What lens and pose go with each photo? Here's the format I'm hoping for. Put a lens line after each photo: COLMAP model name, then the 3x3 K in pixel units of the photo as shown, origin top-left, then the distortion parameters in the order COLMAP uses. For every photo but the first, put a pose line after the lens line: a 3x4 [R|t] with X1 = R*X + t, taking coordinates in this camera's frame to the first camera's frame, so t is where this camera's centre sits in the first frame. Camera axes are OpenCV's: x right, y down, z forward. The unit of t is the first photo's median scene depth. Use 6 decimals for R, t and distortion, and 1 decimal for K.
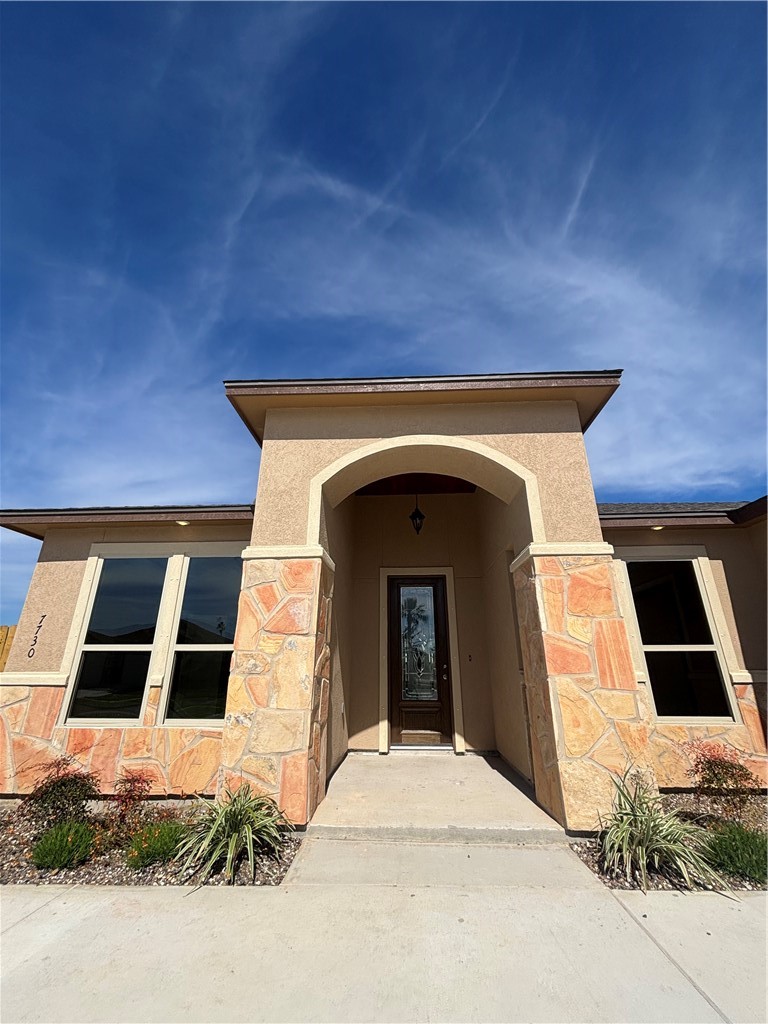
lens RADIAL K [[409.9, 0, 384.0], [0, 409.9, 512.0], [0, 0, 1]] dist [0.000916, 0.000162]
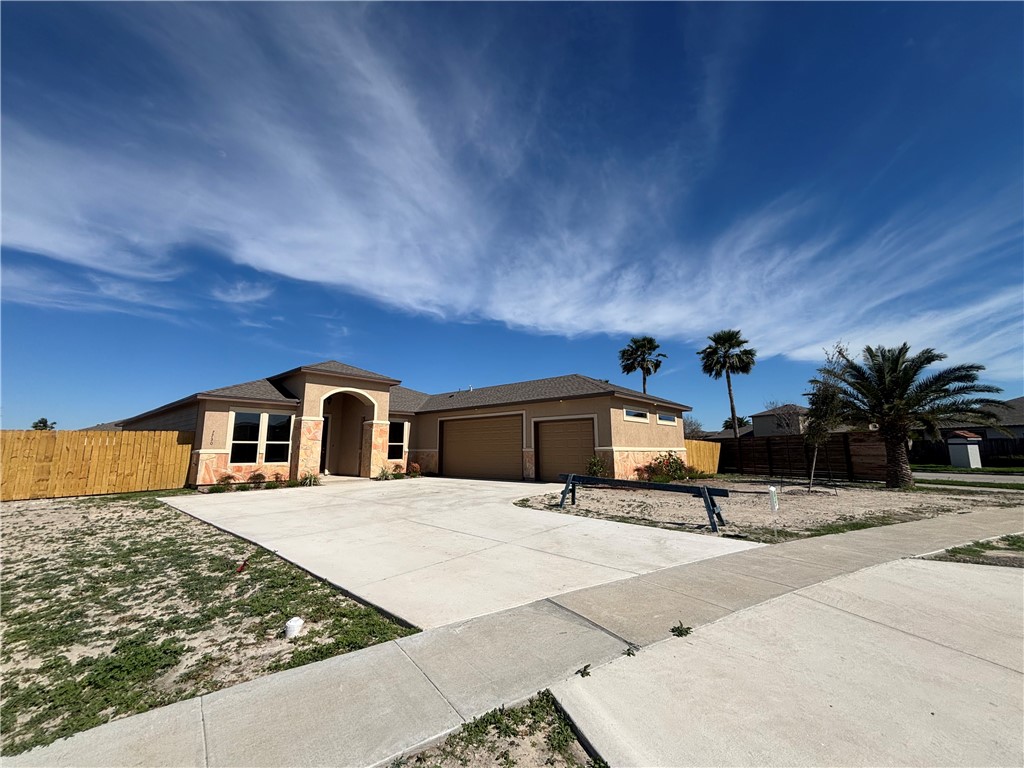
lens RADIAL K [[412.8, 0, 512.0], [0, 412.8, 384.0], [0, 0, 1]] dist [-0.001066, 0.000208]
pose [[0.625642, 0.120133, 0.770805, -1.898568], [-0.273458, 0.959150, 0.072471, -0.900294], [-0.730611, -0.256124, 0.632936, -2.419901]]
